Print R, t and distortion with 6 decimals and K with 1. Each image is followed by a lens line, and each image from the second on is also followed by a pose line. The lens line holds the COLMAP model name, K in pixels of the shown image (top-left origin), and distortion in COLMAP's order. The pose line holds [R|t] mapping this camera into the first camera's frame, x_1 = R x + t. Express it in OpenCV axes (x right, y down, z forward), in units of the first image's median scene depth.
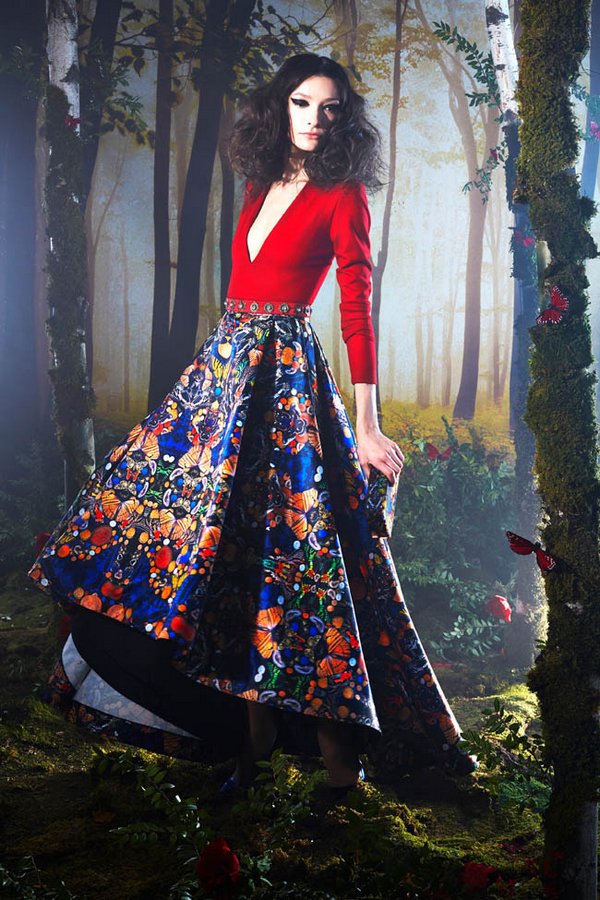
lens RADIAL K [[1337.9, 0, 296.1], [0, 1337.9, 448.7], [0, 0, 1]] dist [-0.122032, 0.000000]
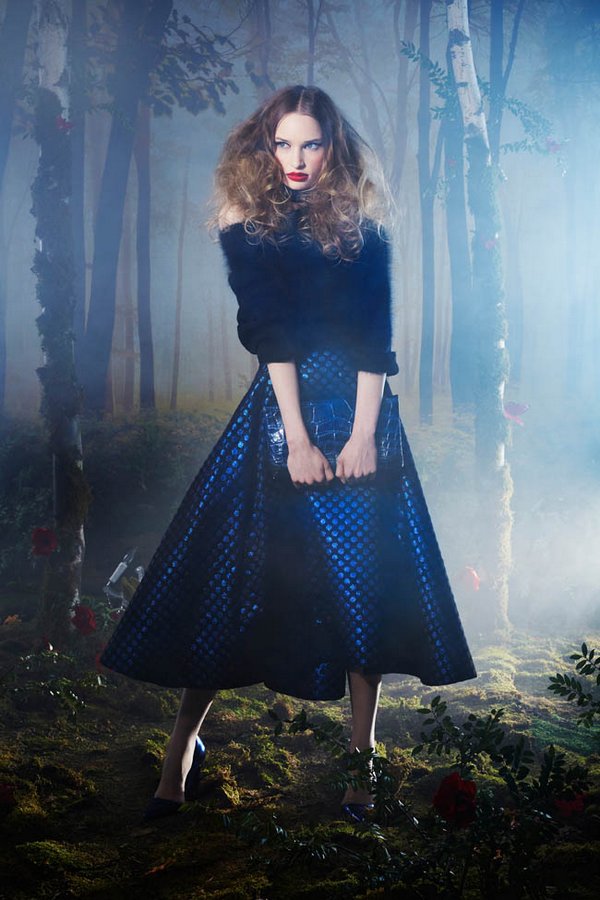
lens RADIAL K [[1337.9, 0, 302.7], [0, 1337.9, 451.2], [0, 0, 1]] dist [-0.122032, 0.000000]
pose [[0.973221, -0.031224, 0.227743, -0.177763], [0.031041, 0.999508, 0.004384, 0.004947], [-0.227768, 0.002802, 0.973711, -0.029525]]
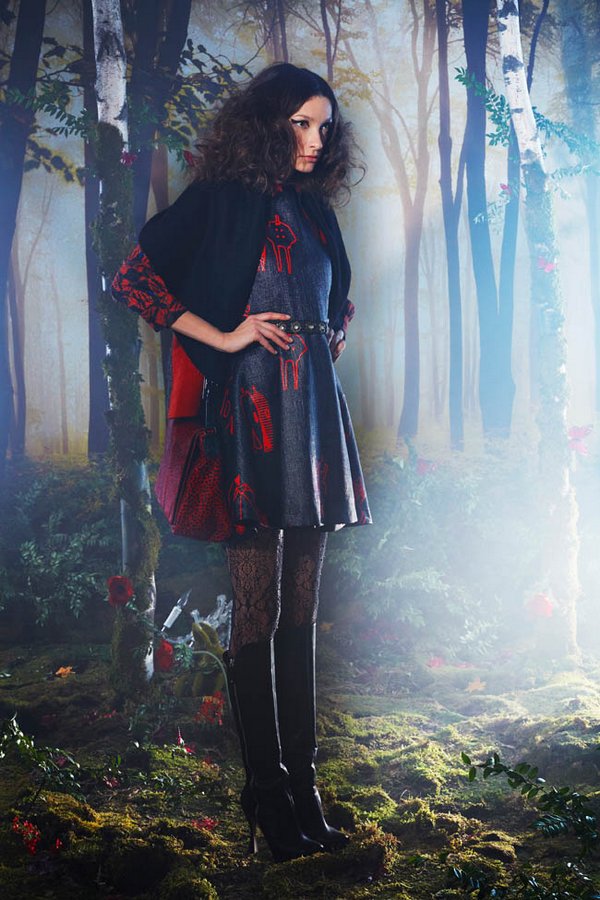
lens RADIAL K [[1337.9, 0, 301.6], [0, 1337.9, 453.5], [0, 0, 1]] dist [-0.122032, 0.000000]
pose [[0.950365, -0.068317, 0.303545, -0.278445], [0.073853, 0.997246, -0.006783, -0.008614], [-0.302246, 0.028864, 0.952793, 0.014488]]
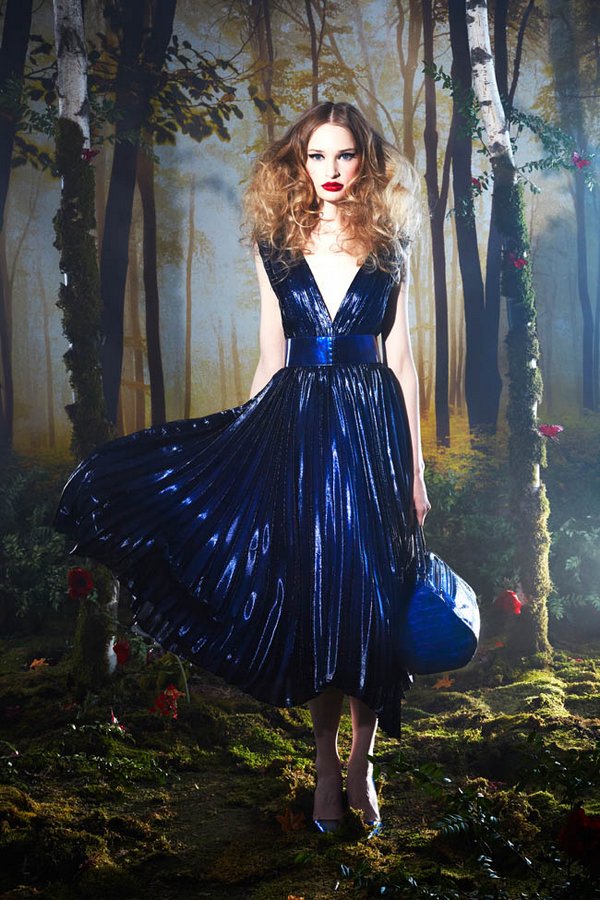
lens RADIAL K [[1337.9, 0, 303.7], [0, 1337.9, 448.8], [0, 0, 1]] dist [-0.122032, 0.000000]
pose [[0.962278, -0.063633, 0.264520, -0.223916], [0.069066, 0.997548, -0.011280, -0.002770], [-0.263154, 0.029124, 0.964314, -0.000944]]
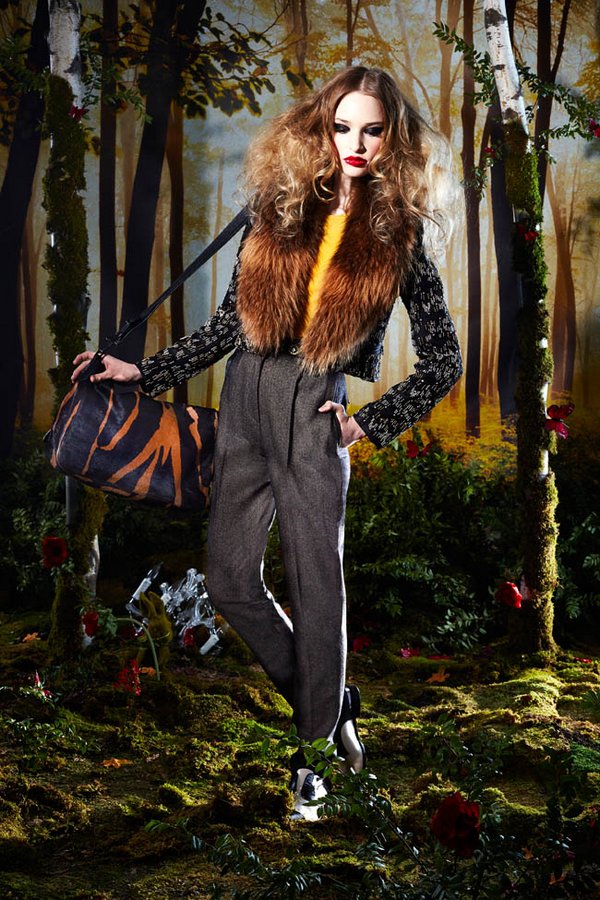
lens RADIAL K [[1337.9, 0, 300.2], [0, 1337.9, 450.6], [0, 0, 1]] dist [-0.122032, 0.000000]
pose [[0.985699, -0.025304, 0.166606, -0.134923], [0.030364, 0.999150, -0.027893, 0.025894], [-0.165759, 0.032553, 0.985629, 0.014736]]
